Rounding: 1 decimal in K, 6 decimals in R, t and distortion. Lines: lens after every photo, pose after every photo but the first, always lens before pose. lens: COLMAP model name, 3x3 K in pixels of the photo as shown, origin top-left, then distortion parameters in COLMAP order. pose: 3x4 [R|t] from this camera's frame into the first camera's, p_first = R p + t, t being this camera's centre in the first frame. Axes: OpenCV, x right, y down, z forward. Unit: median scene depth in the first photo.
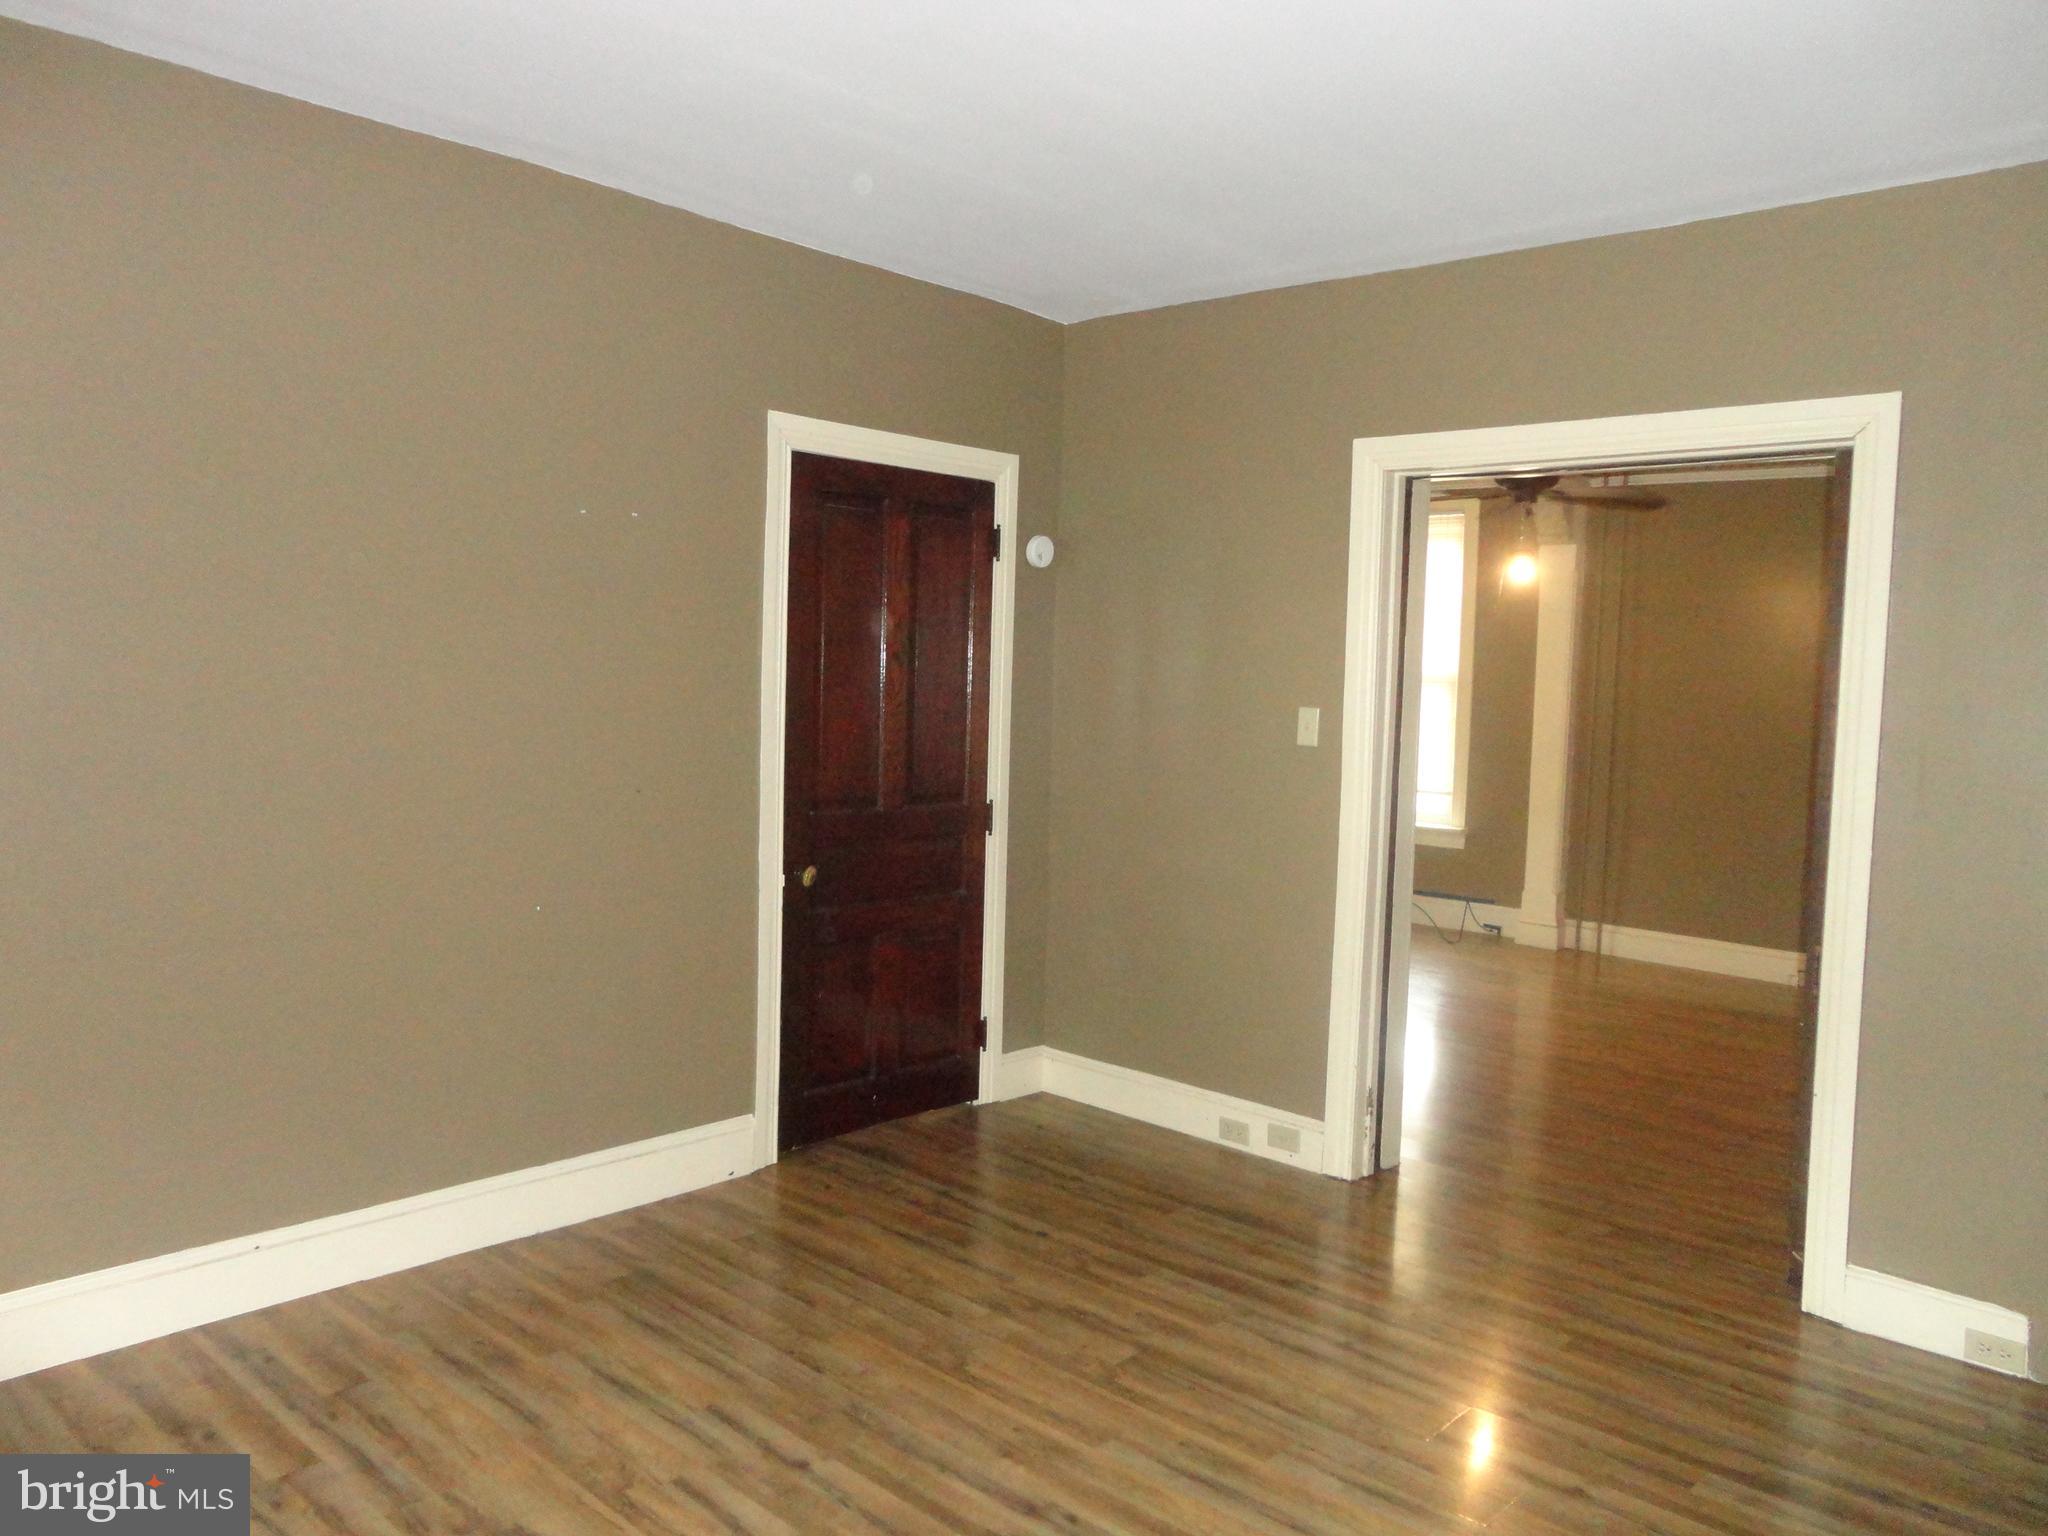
lens RADIAL K [[1500.6, 0, 1026.7], [0, 1500.6, 771.8], [0, 0, 1]] dist [0.004008, -0.001777]
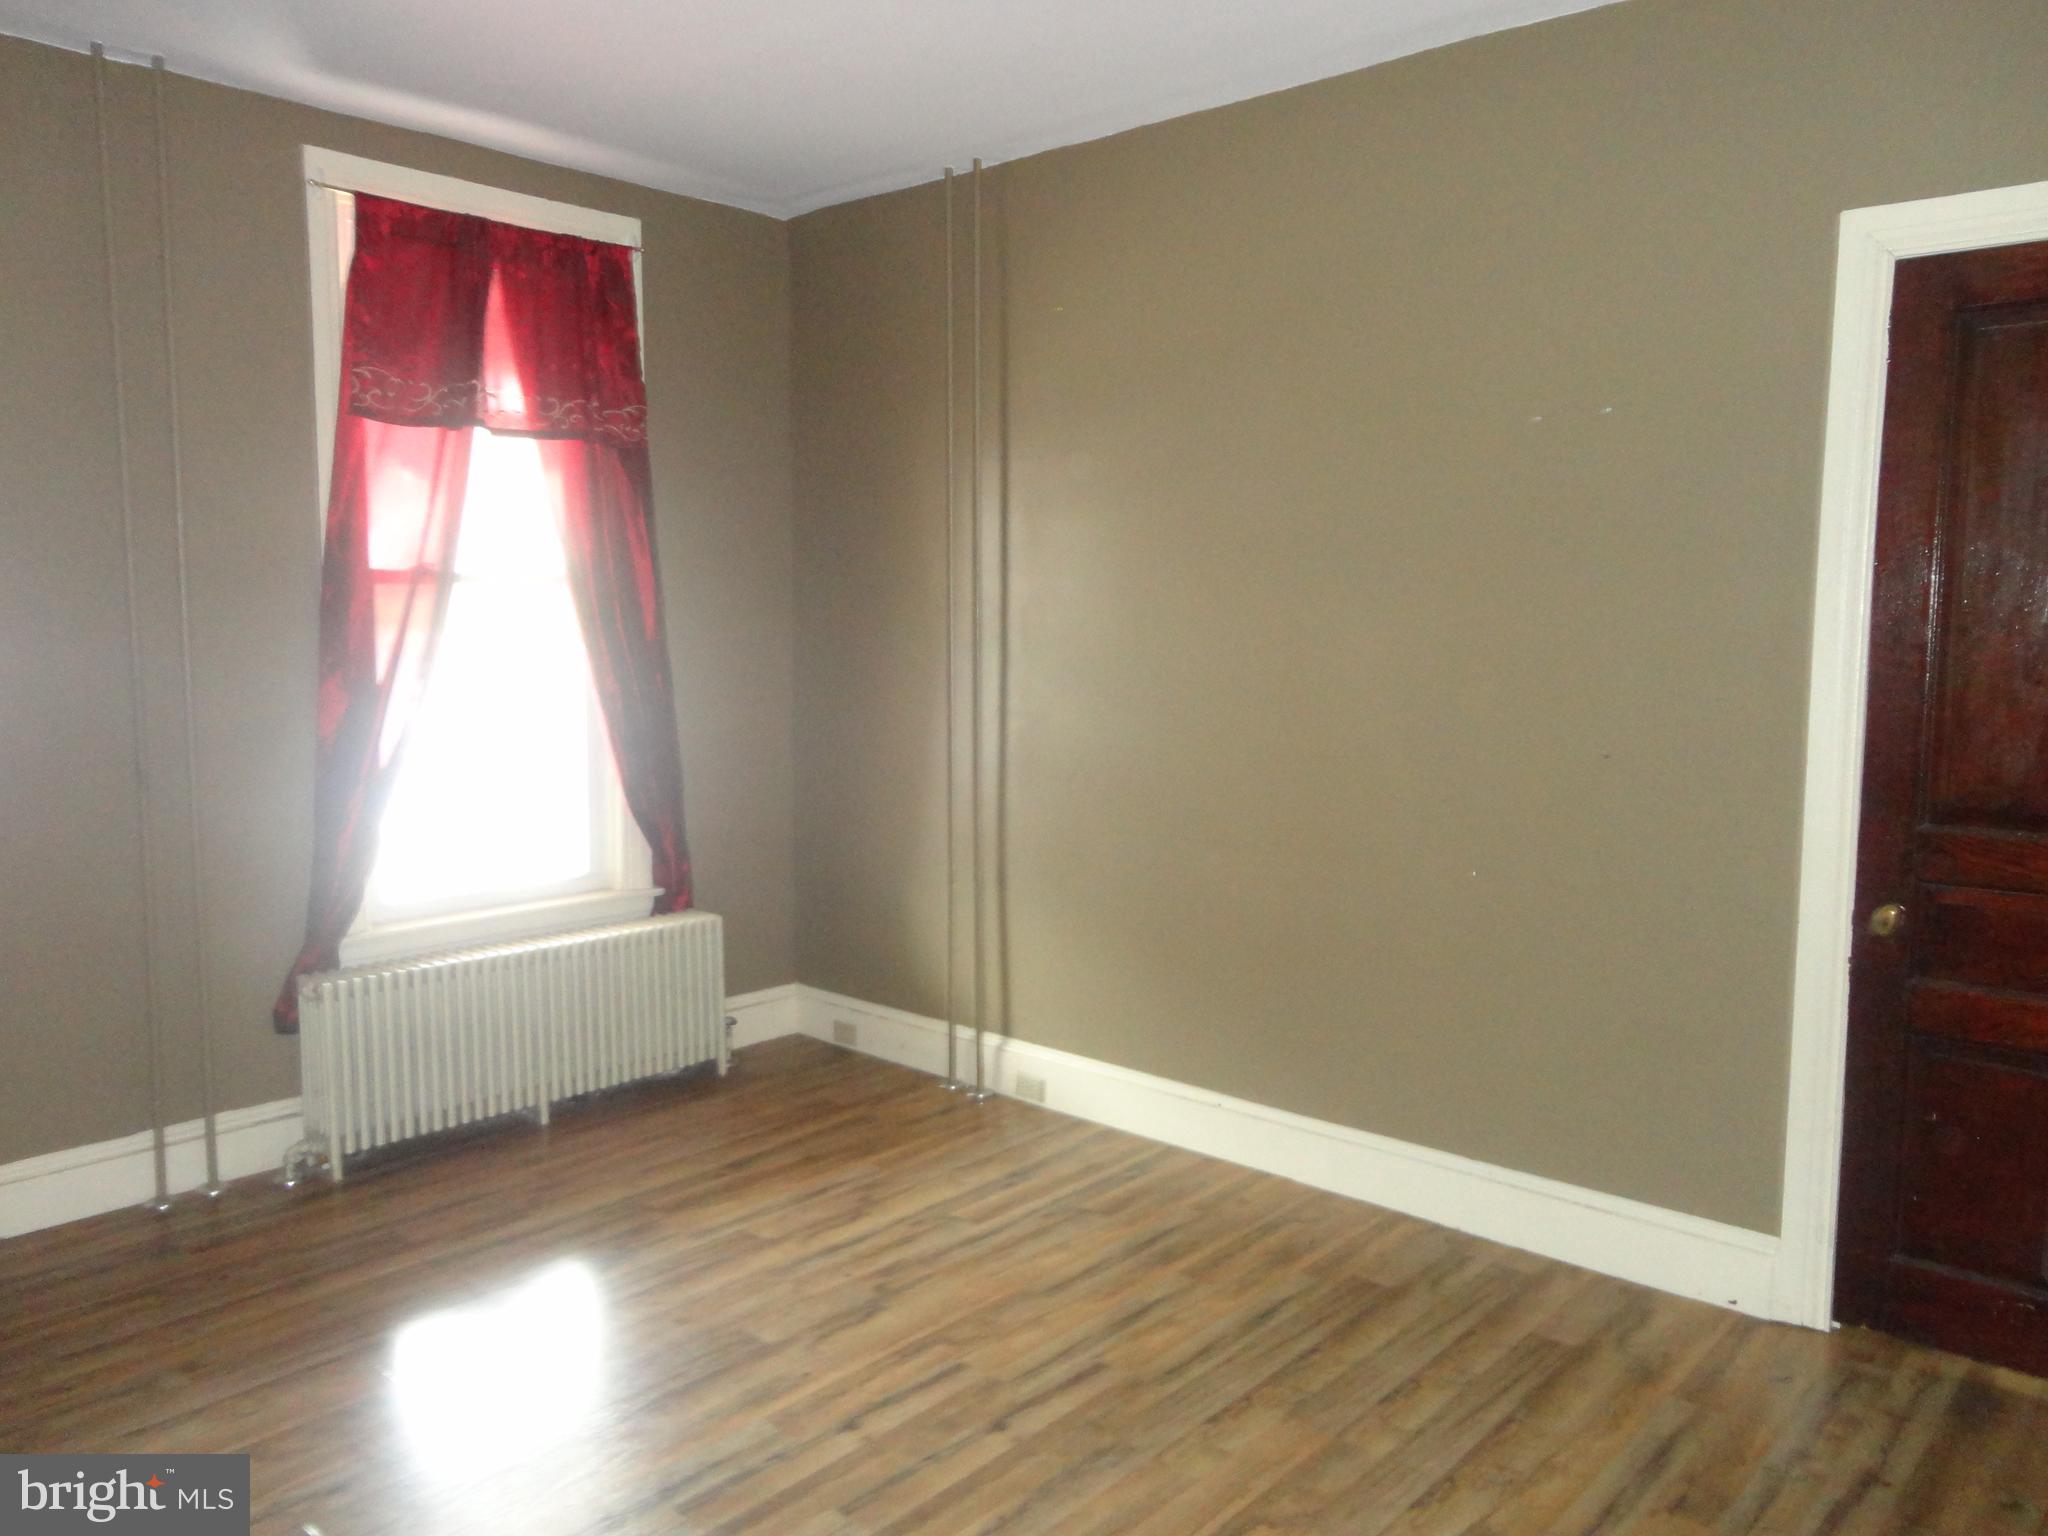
lens RADIAL K [[1500.6, 0, 1019.8], [0, 1500.6, 770.2], [0, 0, 1]] dist [0.004008, -0.001777]
pose [[0.012813, 0.072984, -0.997251, 0.729974], [-0.067897, 0.995094, 0.071954, -0.023358], [0.997610, 0.066789, 0.017706, 0.912106]]
